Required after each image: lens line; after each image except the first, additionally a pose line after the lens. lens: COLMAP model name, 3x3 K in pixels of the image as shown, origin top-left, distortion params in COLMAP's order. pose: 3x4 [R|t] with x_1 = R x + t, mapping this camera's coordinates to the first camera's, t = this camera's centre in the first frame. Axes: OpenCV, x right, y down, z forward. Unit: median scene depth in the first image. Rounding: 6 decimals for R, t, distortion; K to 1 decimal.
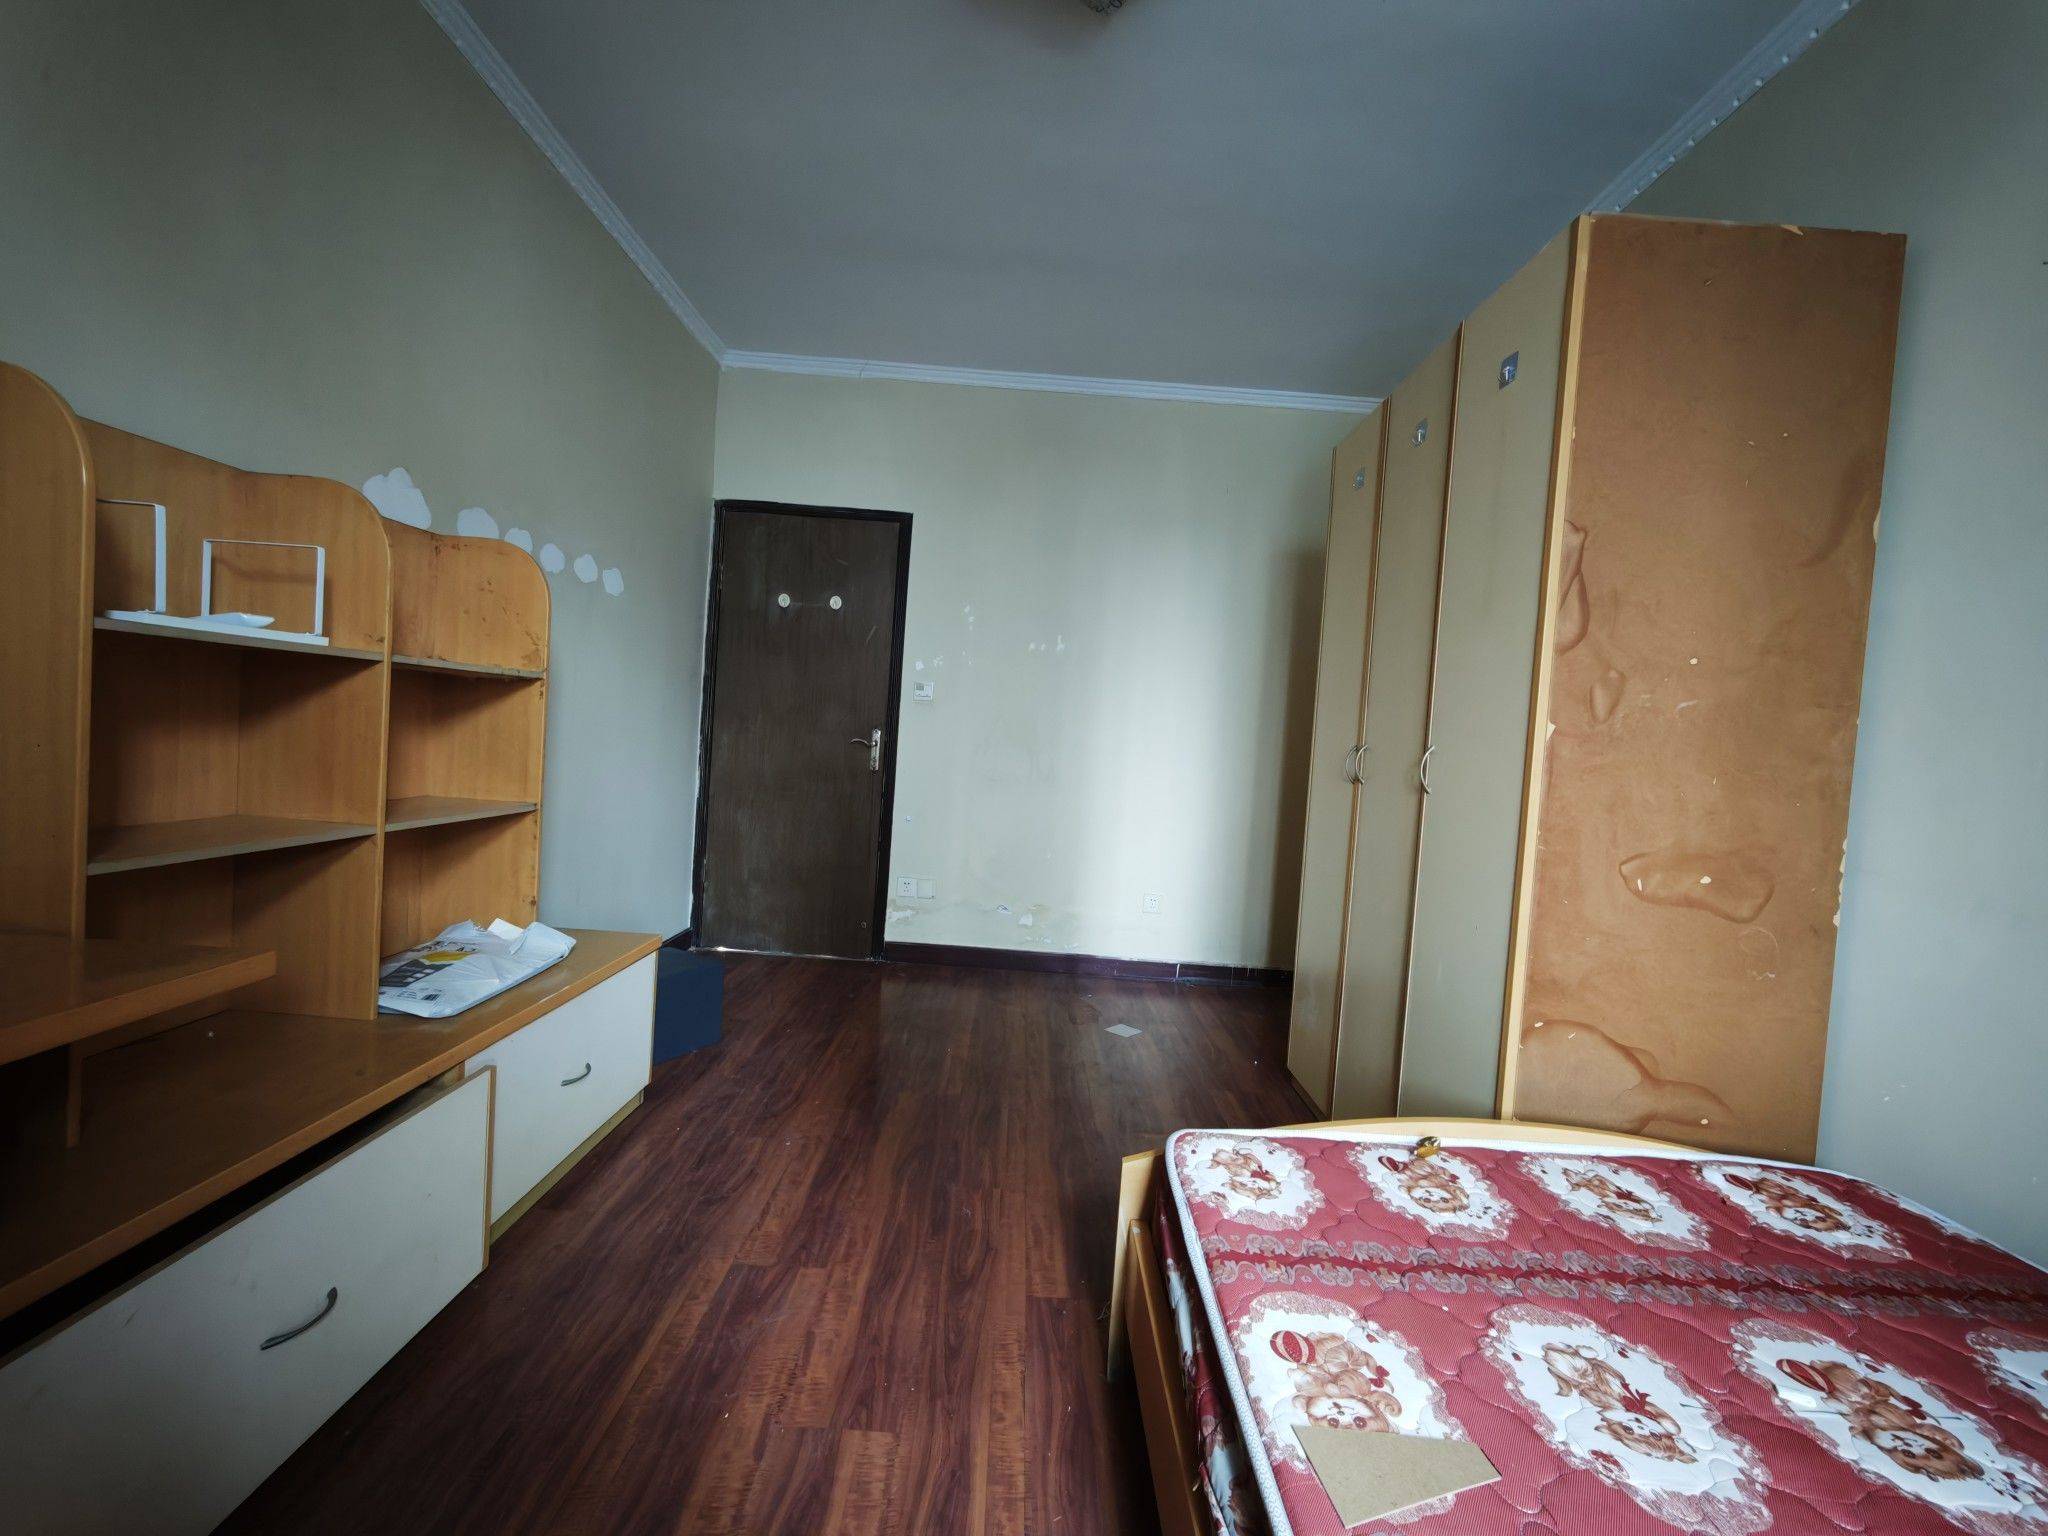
lens RADIAL K [[847.4, 0, 1026.9], [0, 847.4, 770.1], [0, 0, 1]] dist [0.009935, 0.001962]
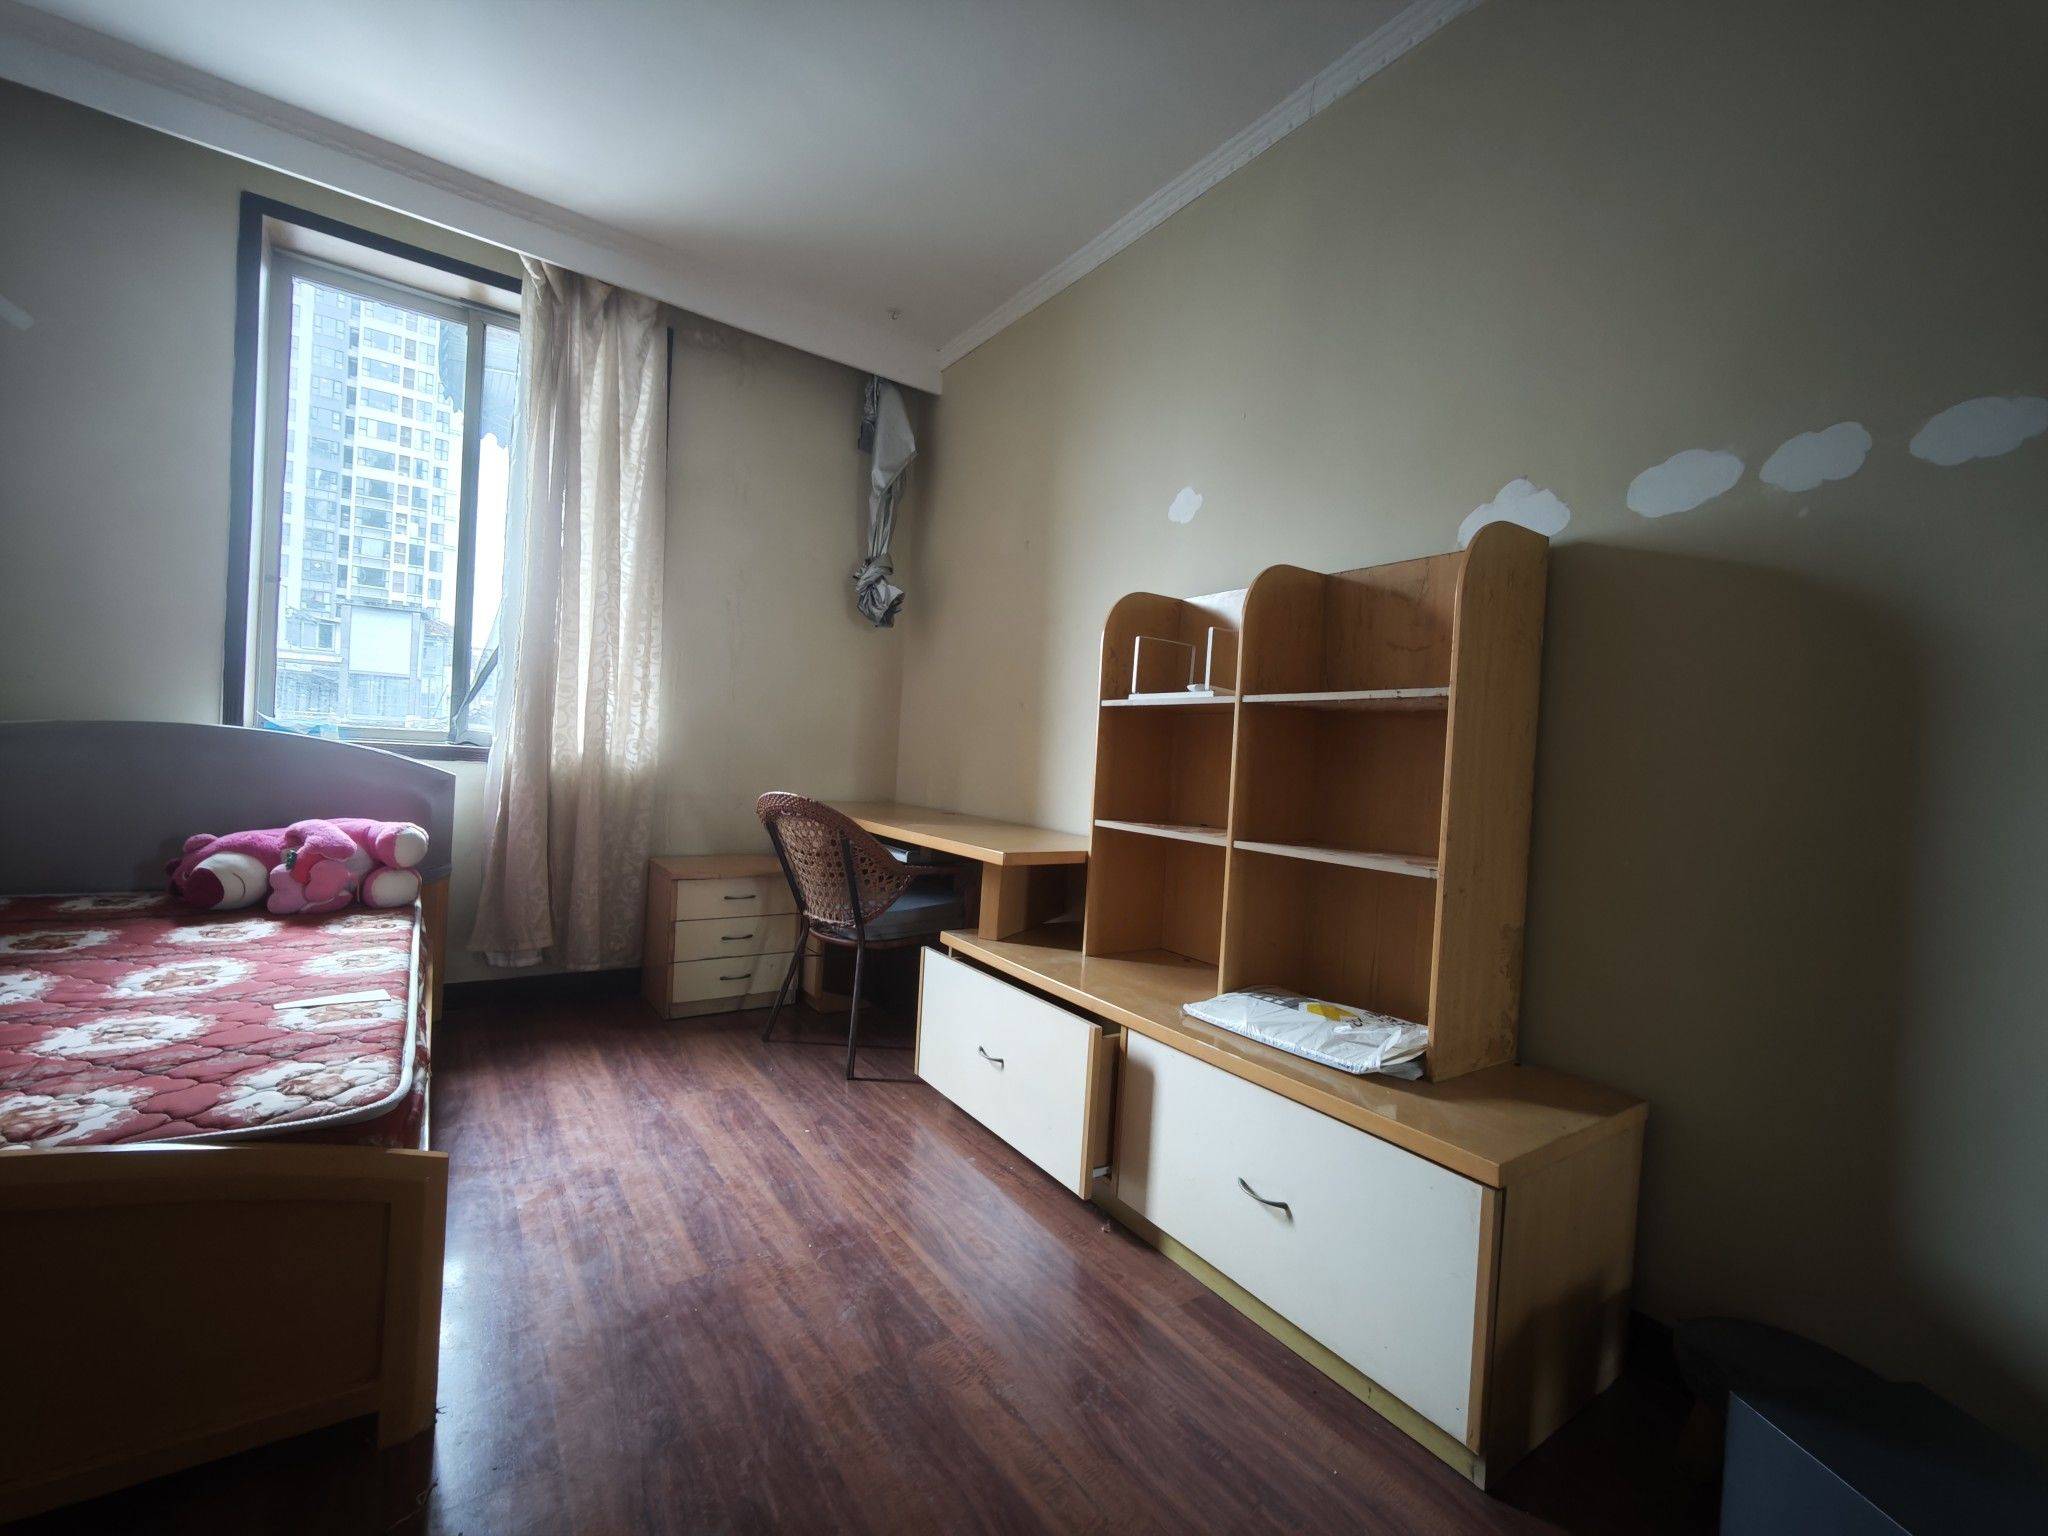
lens RADIAL K [[847.4, 0, 1040.3], [0, 847.4, 769.0], [0, 0, 1]] dist [0.009935, 0.001962]
pose [[-0.808620, -0.104741, -0.578932, 0.148265], [-0.136301, 0.990605, 0.011156, -0.011002], [0.572324, 0.087930, -0.815300, 1.770951]]
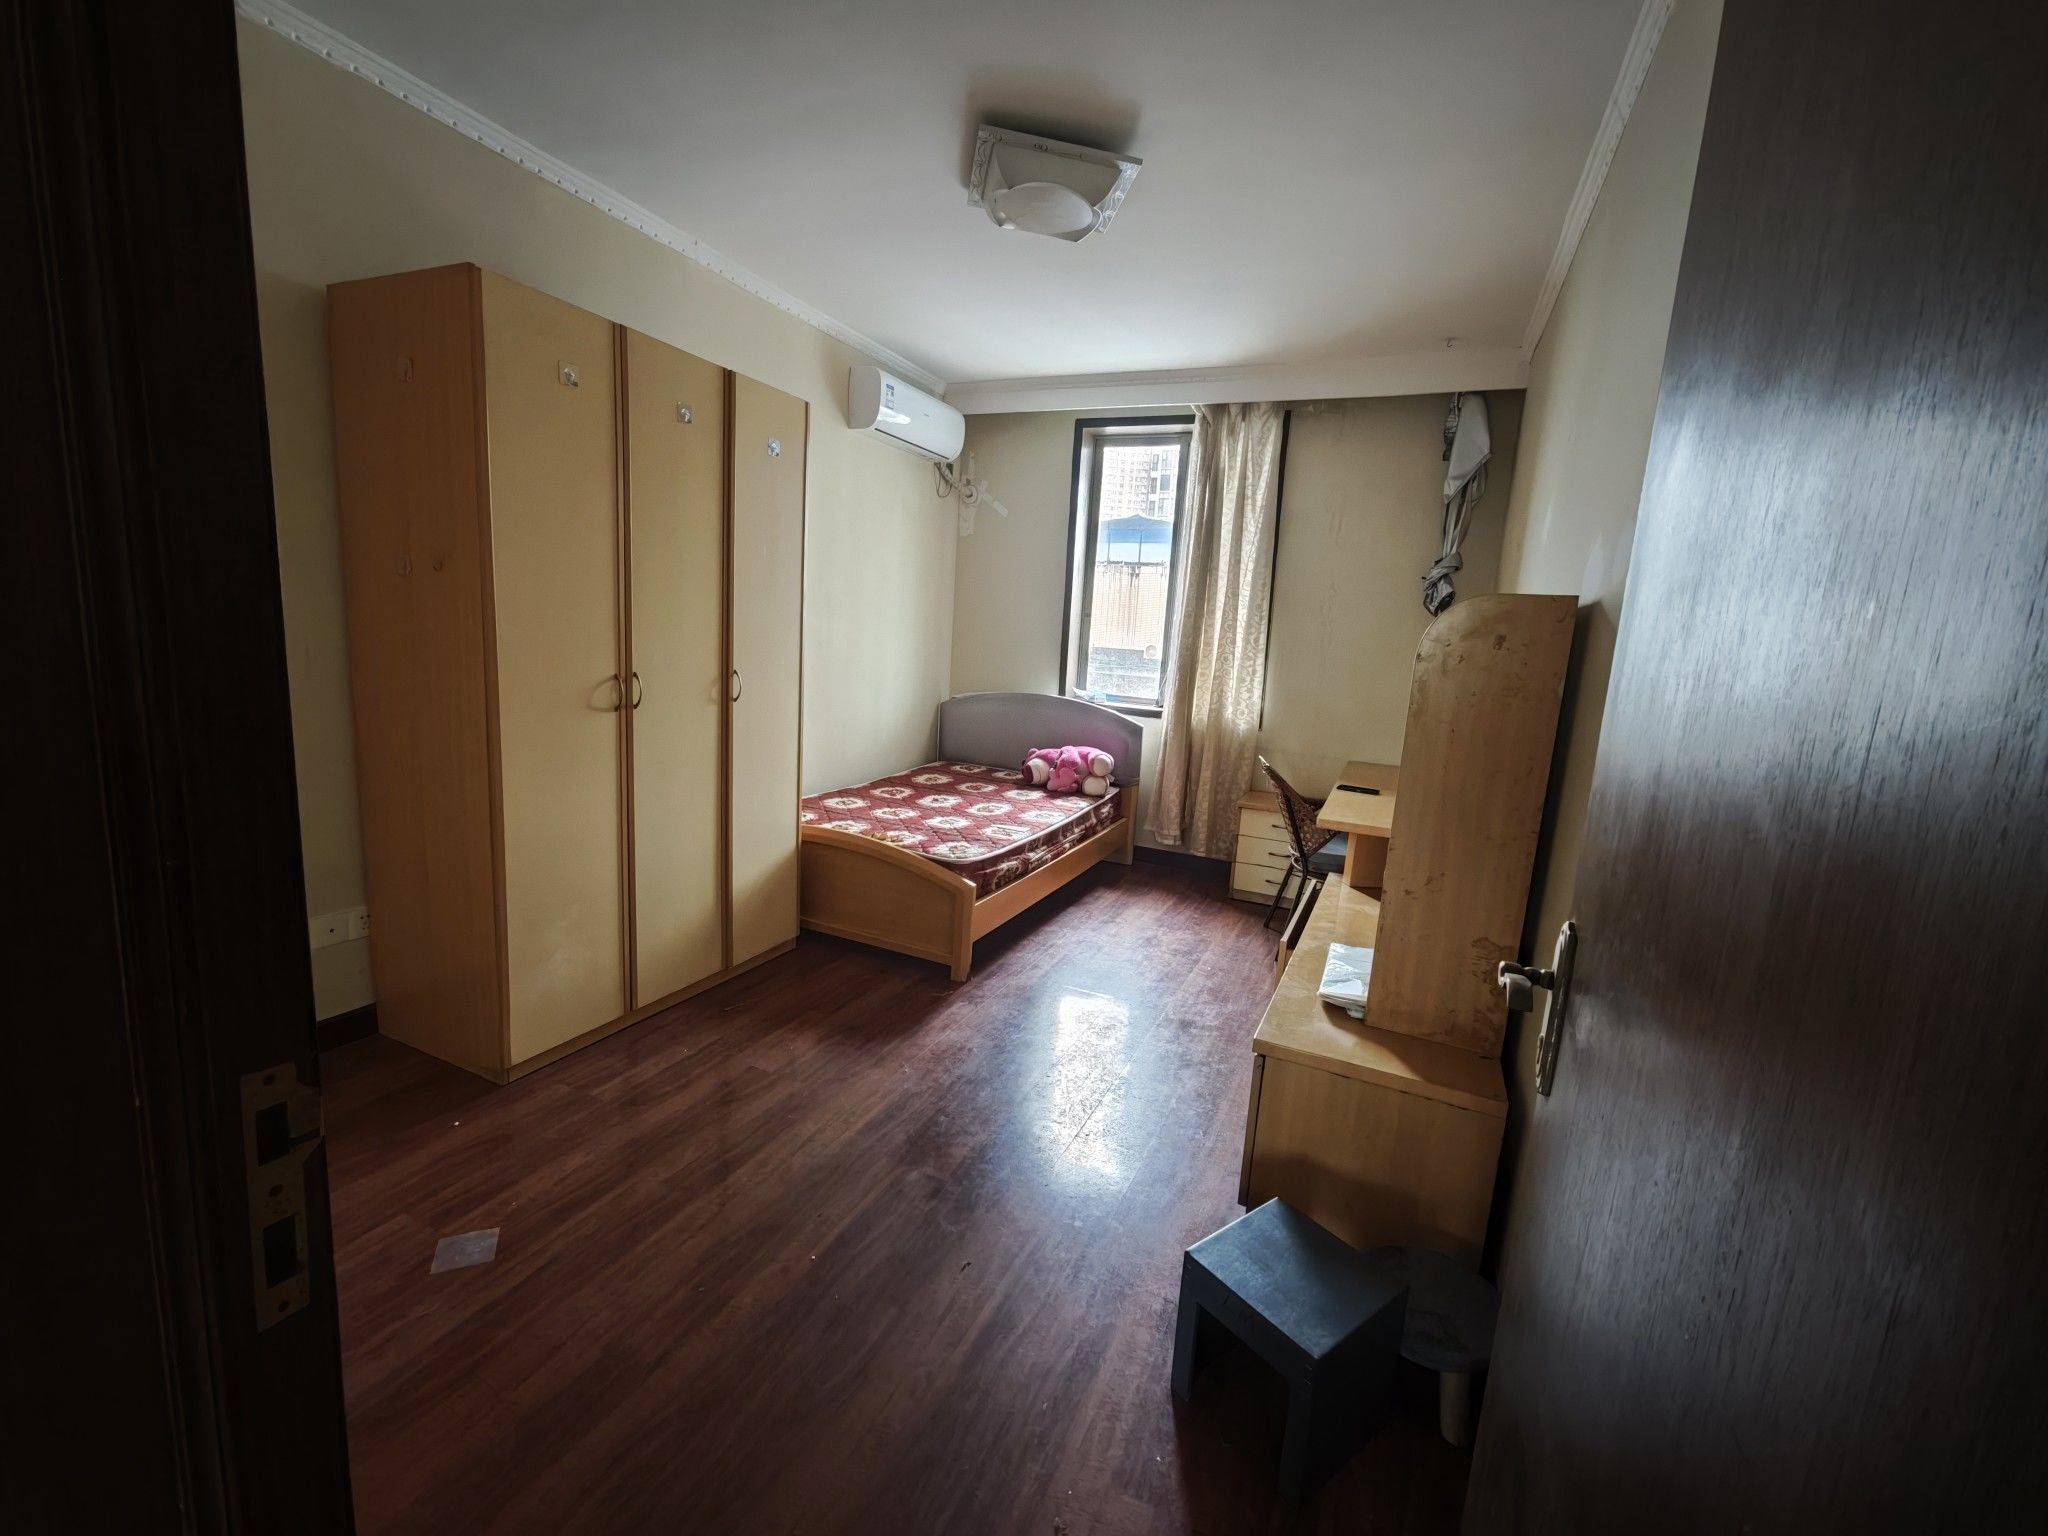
lens RADIAL K [[847.4, 0, 1025.8], [0, 847.4, 765.9], [0, 0, 1]] dist [0.009935, 0.001962]
pose [[-0.901918, -0.188805, 0.388455, -0.757654], [-0.105813, 0.968576, 0.225089, -0.329918], [-0.418746, 0.161908, -0.893553, 2.583581]]
